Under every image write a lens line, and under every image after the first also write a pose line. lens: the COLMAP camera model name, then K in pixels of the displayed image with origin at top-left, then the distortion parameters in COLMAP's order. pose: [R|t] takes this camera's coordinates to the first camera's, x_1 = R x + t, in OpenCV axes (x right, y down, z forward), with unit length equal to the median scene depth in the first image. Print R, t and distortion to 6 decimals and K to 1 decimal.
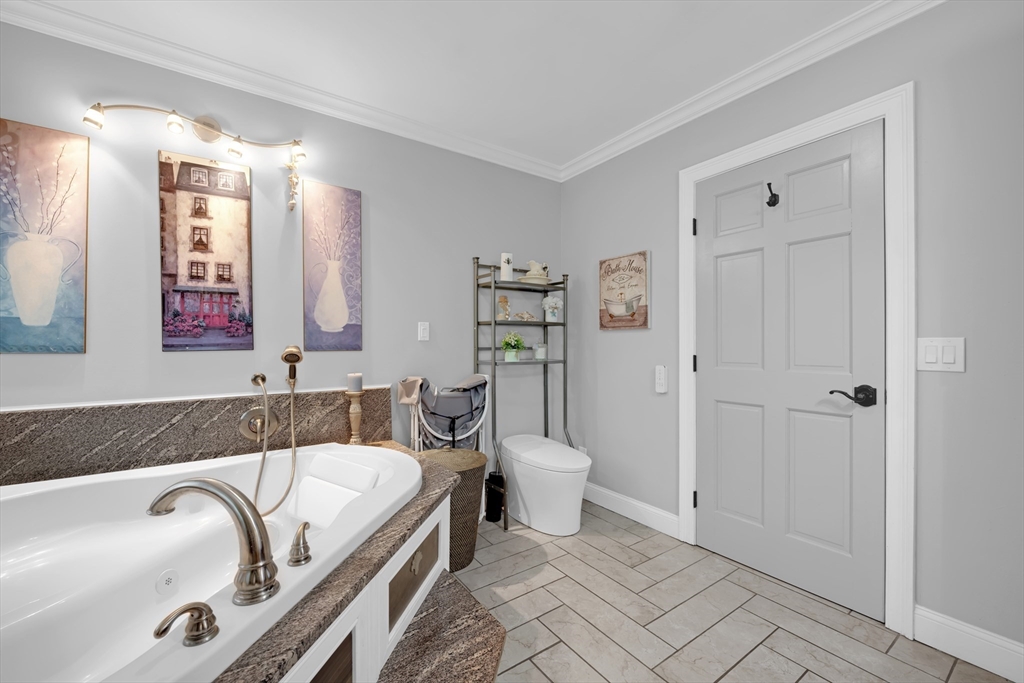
lens RADIAL K [[417.6, 0, 517.3], [0, 417.6, 342.8], [0, 0, 1]] dist [-0.003523, -0.000019]
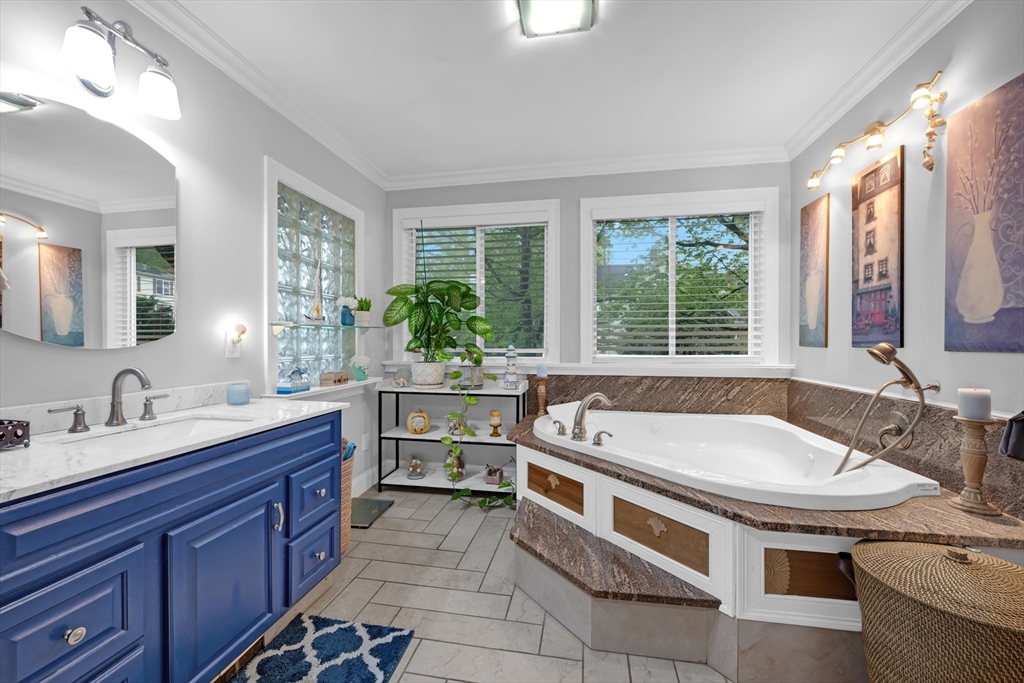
lens RADIAL K [[417.6, 0, 515.1], [0, 417.6, 342.7], [0, 0, 1]] dist [-0.003523, -0.000019]
pose [[-0.715814, 0.004372, -0.698277, 0.608601], [0.001278, 0.999987, 0.004951, 0.000902], [0.698290, 0.002651, -0.715810, 1.095219]]
